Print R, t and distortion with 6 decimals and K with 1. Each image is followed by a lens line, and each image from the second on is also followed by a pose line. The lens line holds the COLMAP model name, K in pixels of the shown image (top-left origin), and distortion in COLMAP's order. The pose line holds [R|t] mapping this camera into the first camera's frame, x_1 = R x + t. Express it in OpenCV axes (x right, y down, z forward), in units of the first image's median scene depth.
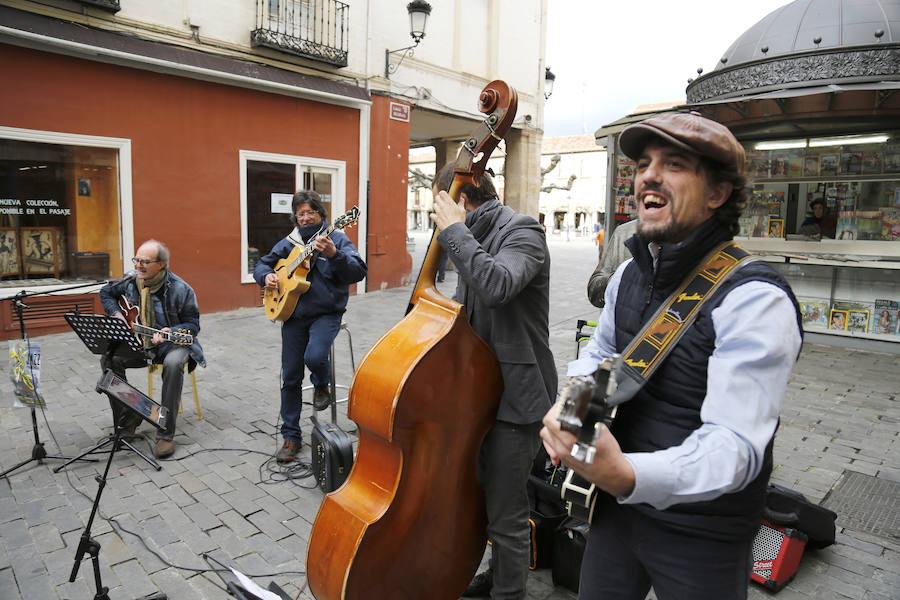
lens RADIAL K [[603.3, 0, 450.0], [0, 603.3, 300.0], [0, 0, 1]] dist [-0.131171, 0.079679]
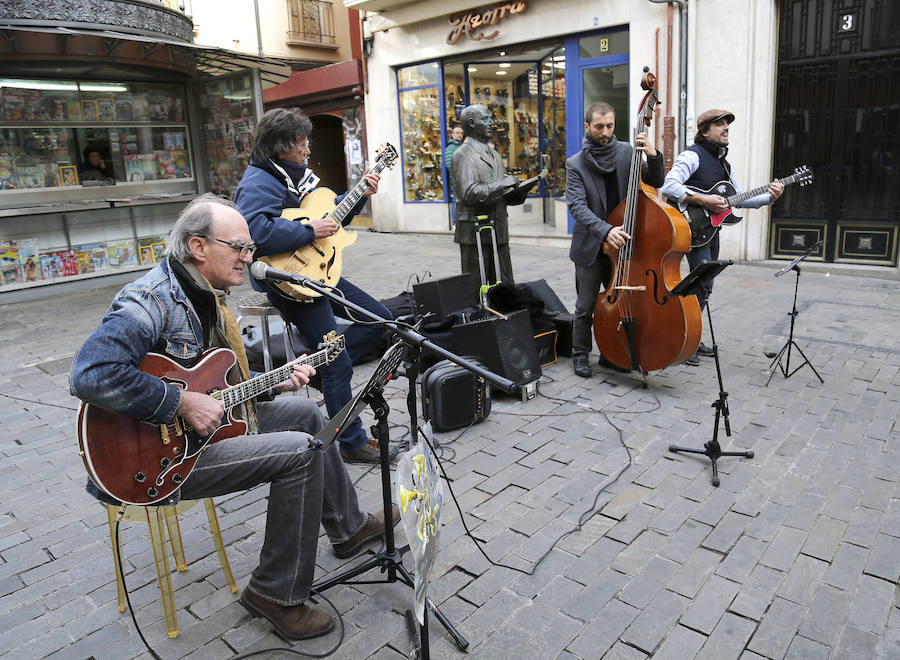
lens RADIAL K [[660.1, 0, 450.0], [0, 660.1, 330.0], [0, 0, 1]] dist [-0.115683, 0.062564]
pose [[-0.085072, -0.255500, 0.963059, -0.475178], [0.164332, 0.949728, 0.266479, -0.049254], [-0.982730, 0.180931, -0.038809, 0.402350]]
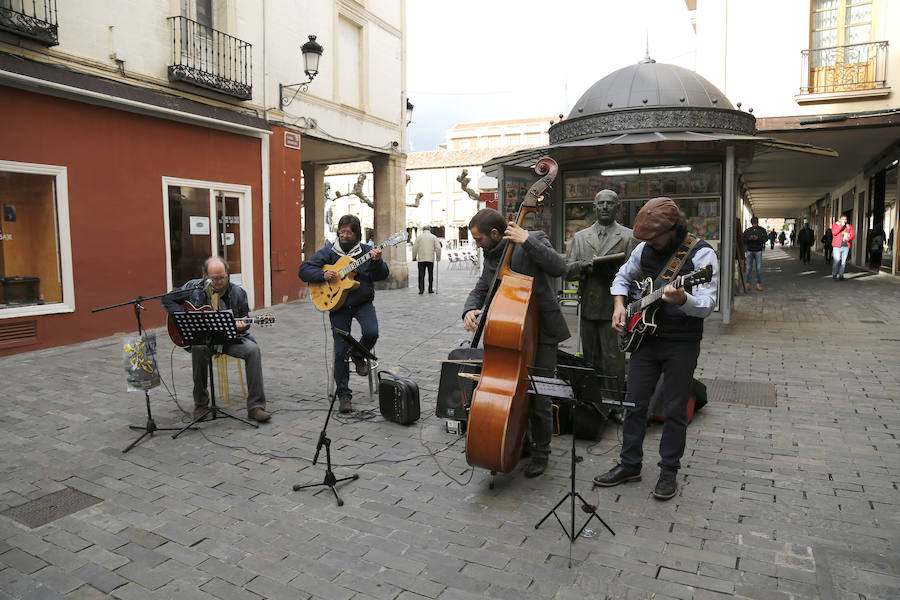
lens RADIAL K [[603.3, 0, 450.0], [0, 603.3, 300.0], [0, 0, 1]] dist [-0.131171, 0.079679]
pose [[0.957081, -0.056455, 0.284268, -0.185879], [0.064085, 0.997789, -0.017604, 0.023488], [-0.282646, 0.035066, 0.958583, -0.171132]]
